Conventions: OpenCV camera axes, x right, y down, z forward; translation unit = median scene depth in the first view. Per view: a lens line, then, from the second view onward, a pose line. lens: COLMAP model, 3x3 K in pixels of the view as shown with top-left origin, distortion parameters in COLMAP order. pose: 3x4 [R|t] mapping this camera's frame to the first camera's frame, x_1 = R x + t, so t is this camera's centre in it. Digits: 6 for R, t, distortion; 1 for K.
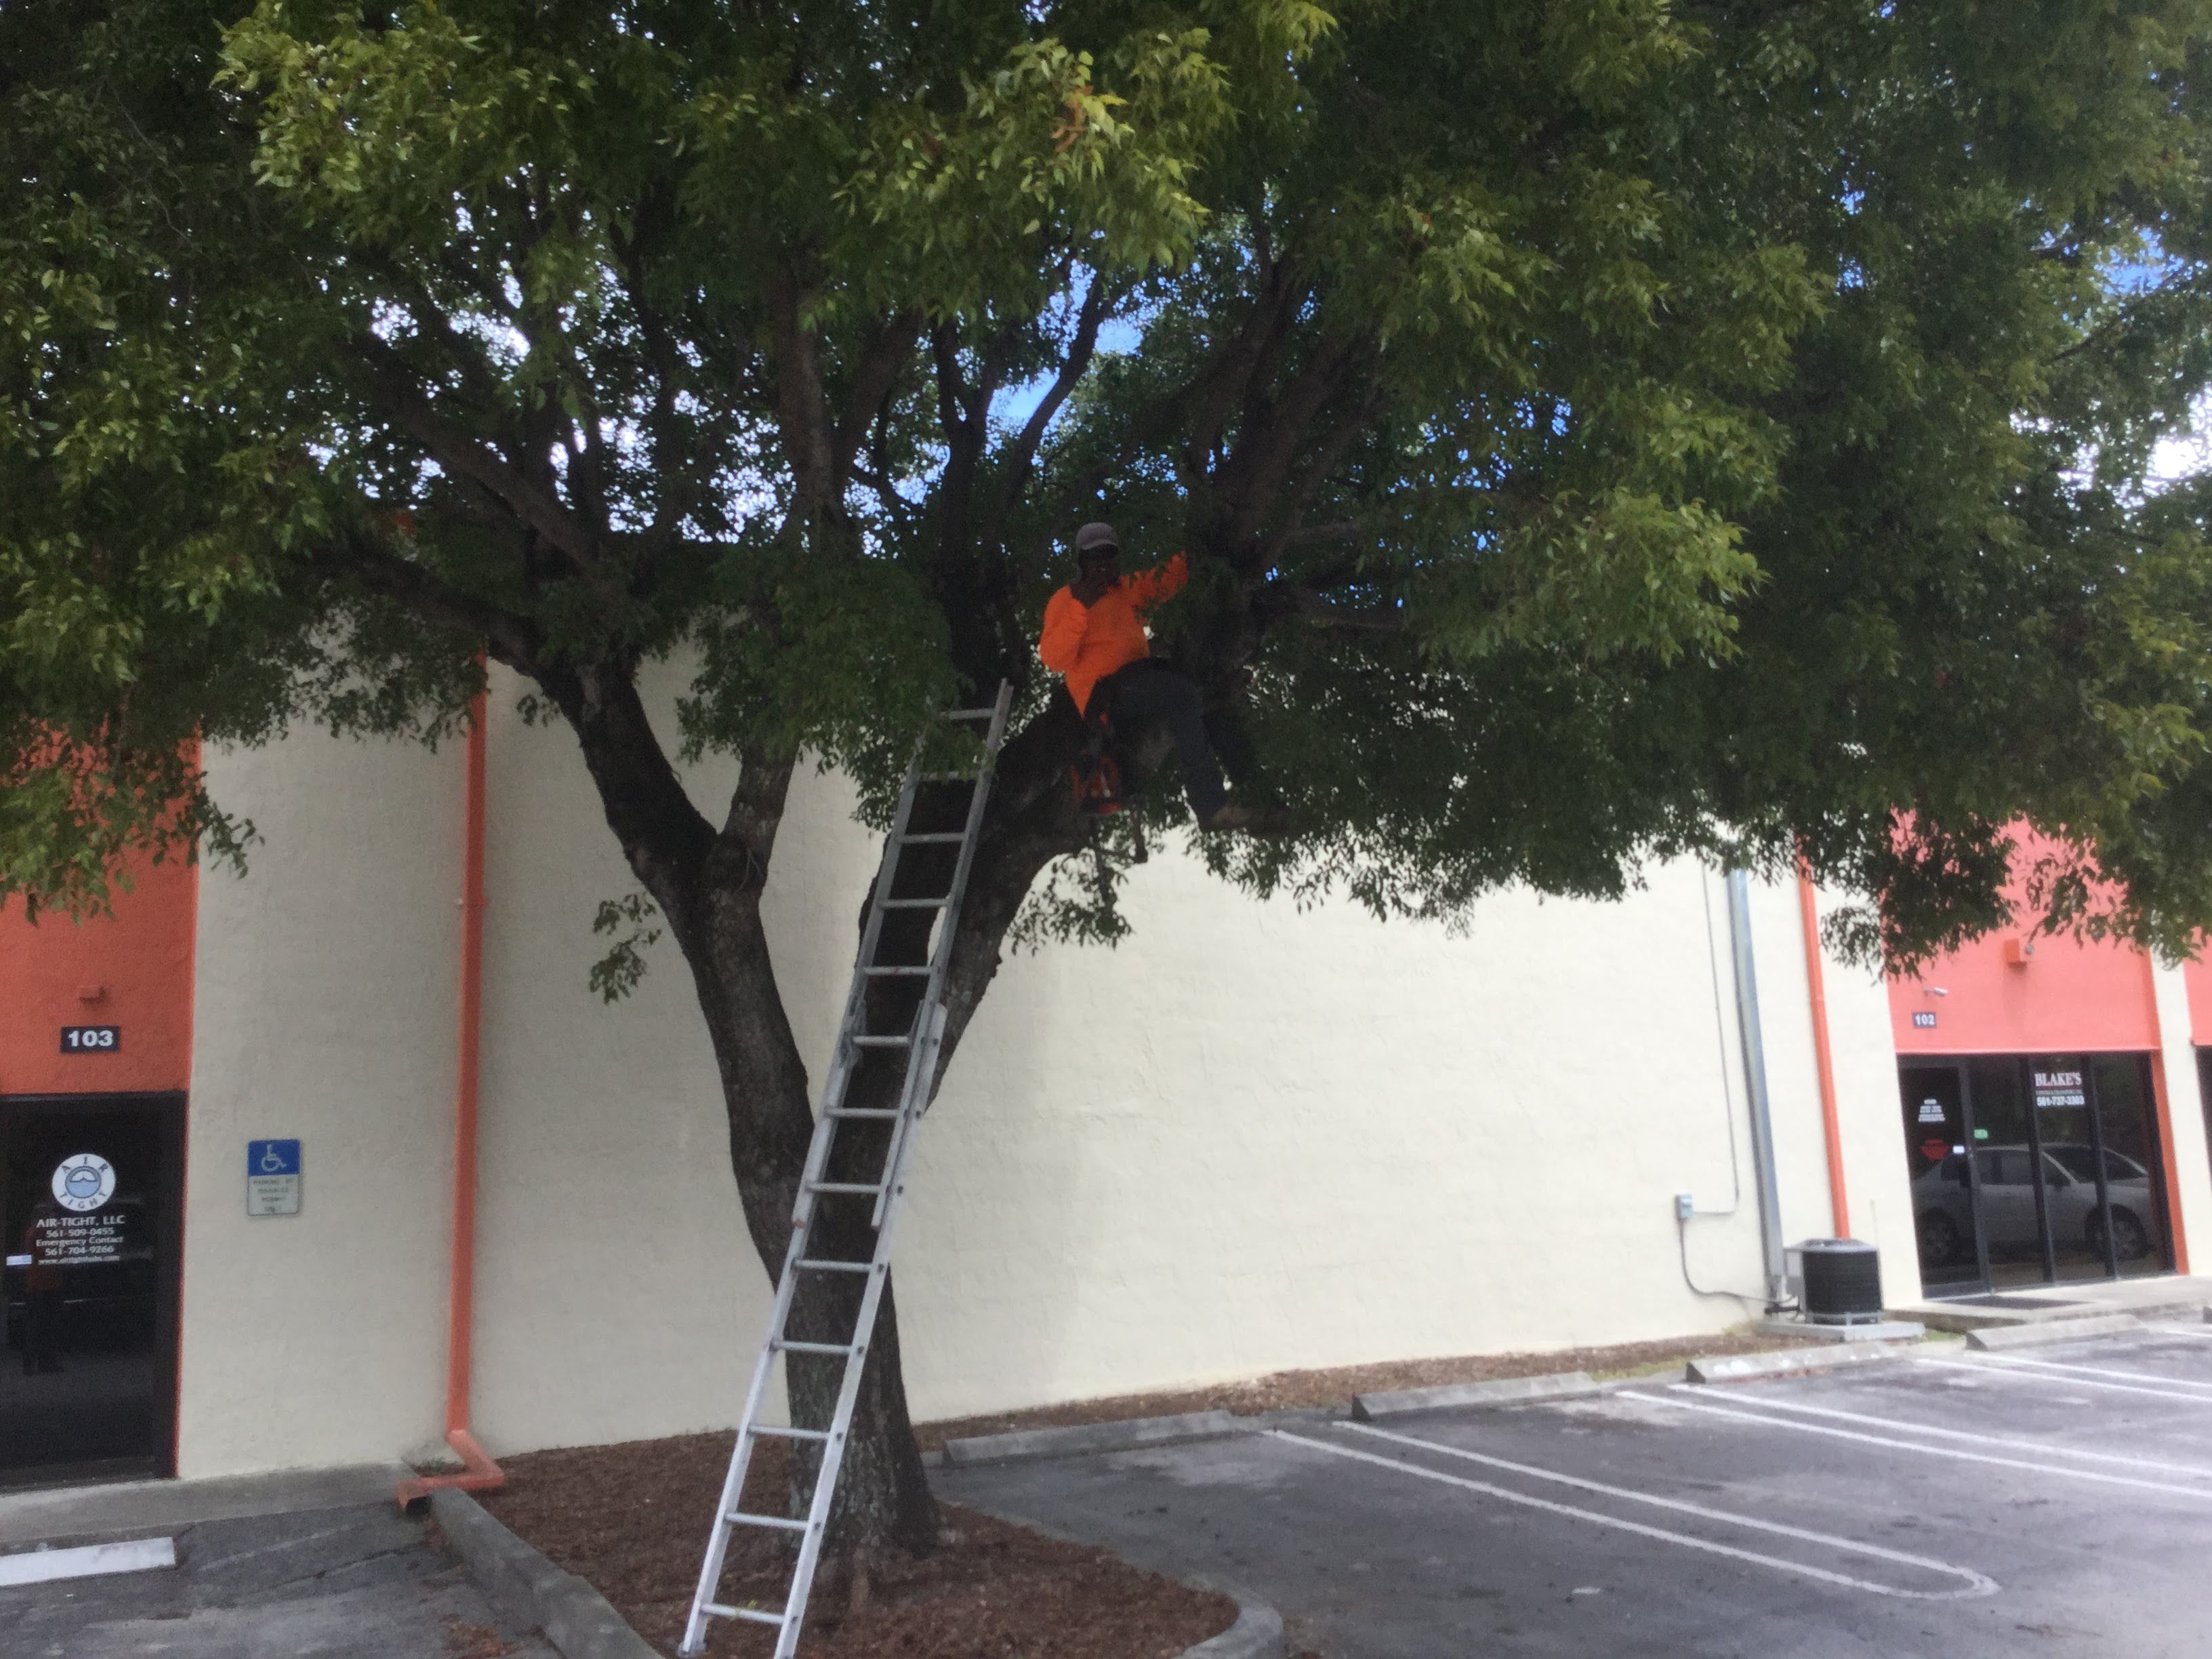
lens RADIAL K [[2041.7, 0, 1119.2], [0, 2041.7, 828.2], [0, 0, 1]] dist [0.001827, 0.000000]
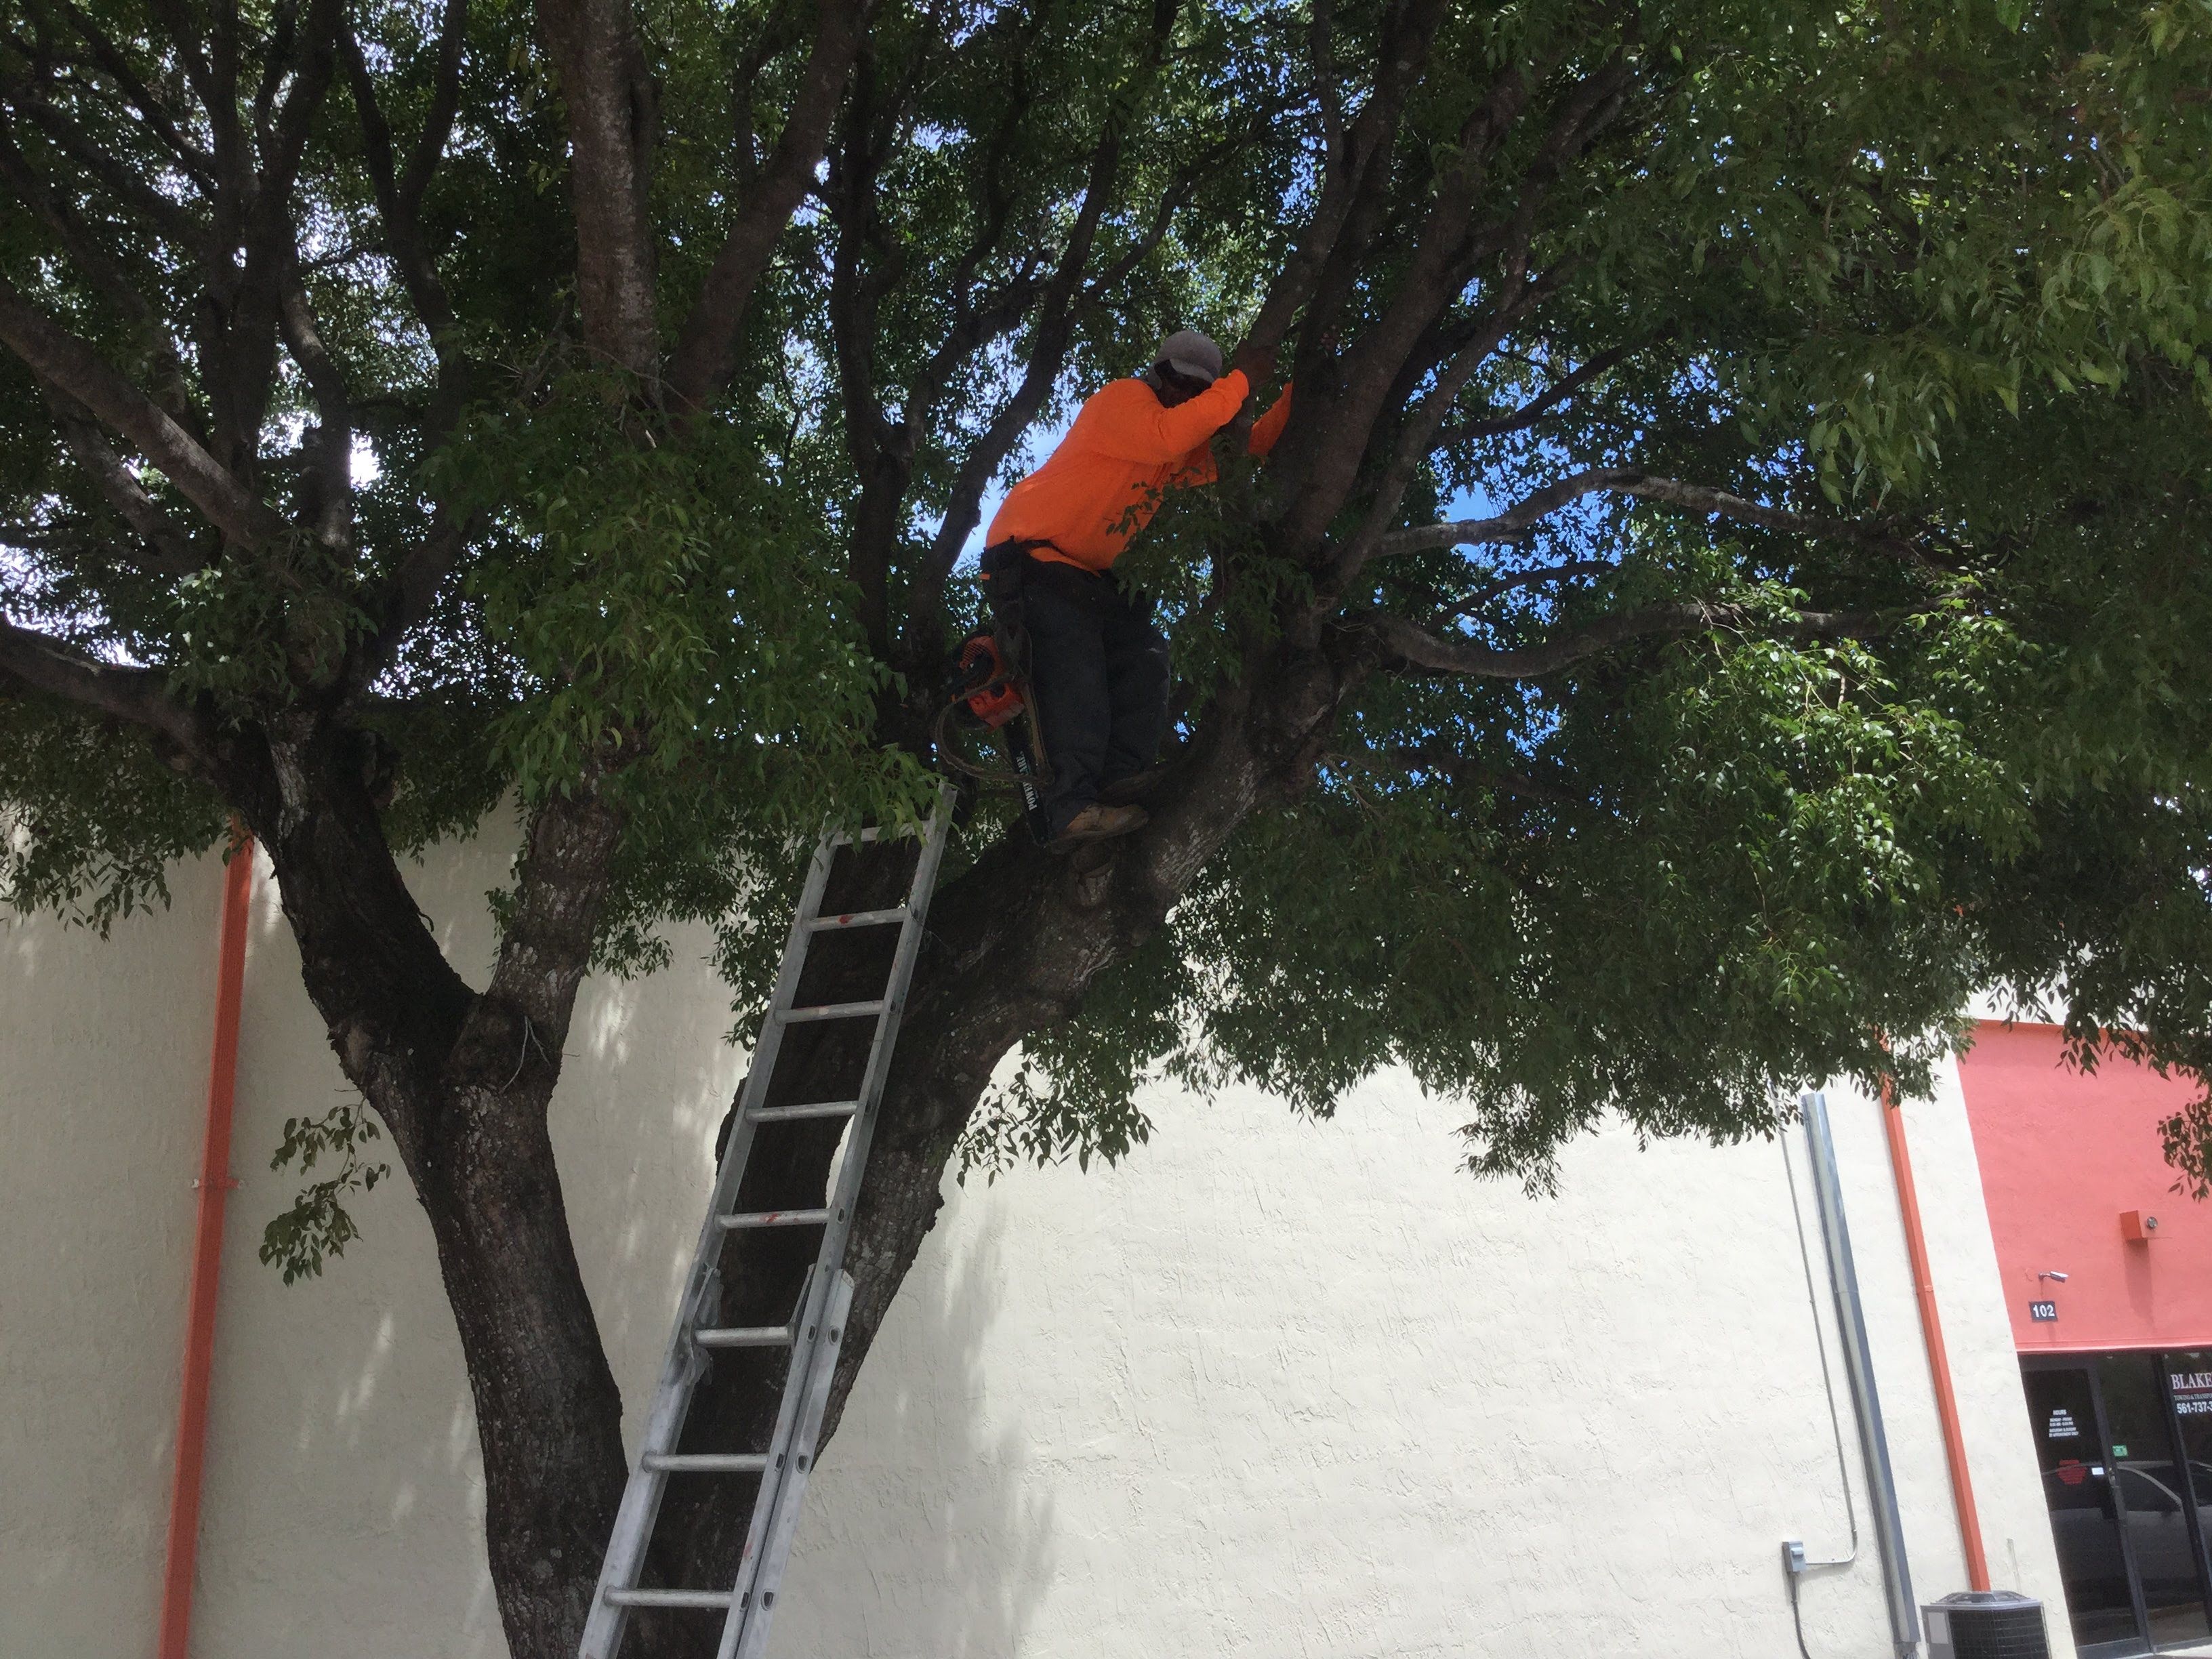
lens RADIAL K [[2041.7, 0, 1159.3], [0, 2041.7, 831.2], [0, 0, 1]] dist [0.001827, 0.000000]
pose [[0.998102, -0.011212, 0.060549, -0.028189], [0.020645, 0.987303, -0.157504, 0.052704], [-0.058015, 0.158455, 0.985660, 0.365067]]
